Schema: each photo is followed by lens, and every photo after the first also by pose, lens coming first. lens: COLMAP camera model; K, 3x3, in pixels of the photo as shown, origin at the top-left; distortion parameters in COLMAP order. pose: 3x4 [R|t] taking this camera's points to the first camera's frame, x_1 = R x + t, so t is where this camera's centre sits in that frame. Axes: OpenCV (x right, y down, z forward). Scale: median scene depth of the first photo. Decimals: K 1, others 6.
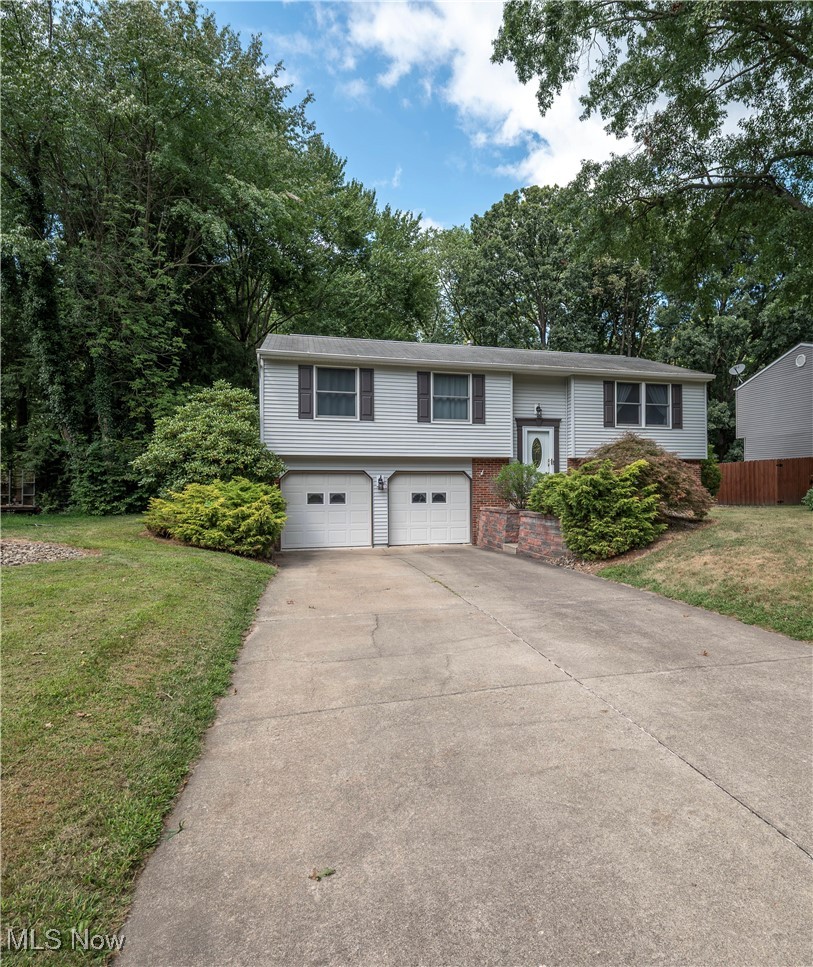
lens RADIAL K [[481.7, 0, 408.1], [0, 481.7, 485.0], [0, 0, 1]] dist [-0.000506, 0.000080]
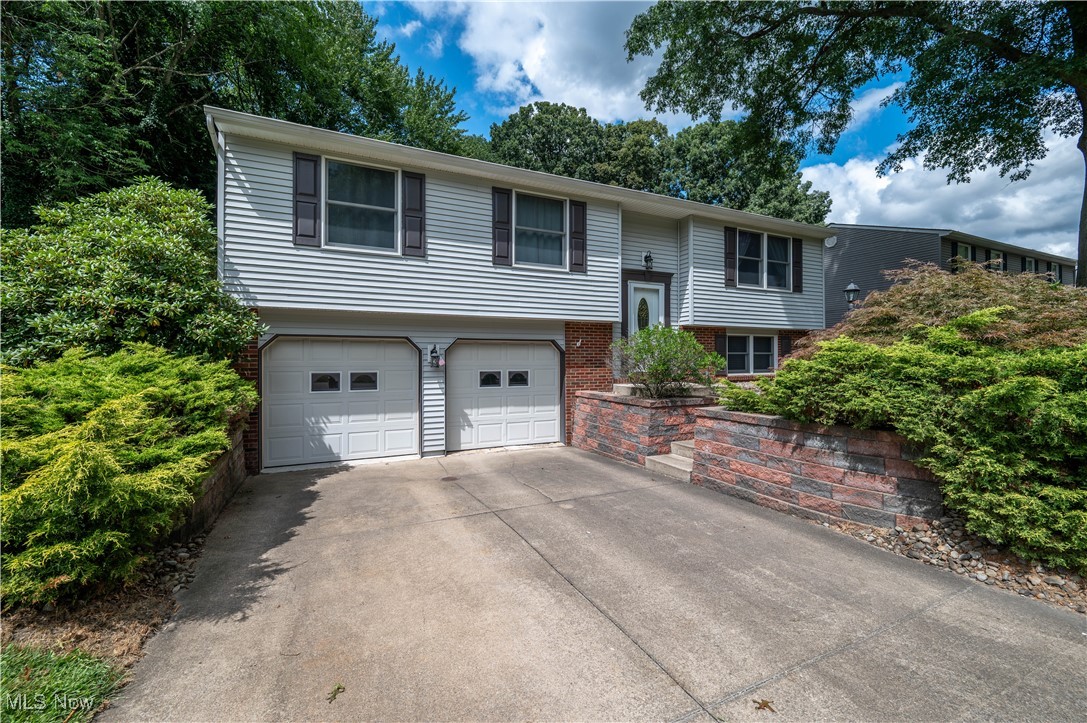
lens RADIAL K [[467.7, 0, 537.2], [0, 467.7, 359.6], [0, 0, 1]] dist [0.000811, -0.000114]
pose [[0.979358, 0.003842, 0.202097, -0.047264], [-0.004663, 0.999983, 0.003589, -0.003019], [-0.202080, -0.004457, 0.979359, 0.347596]]
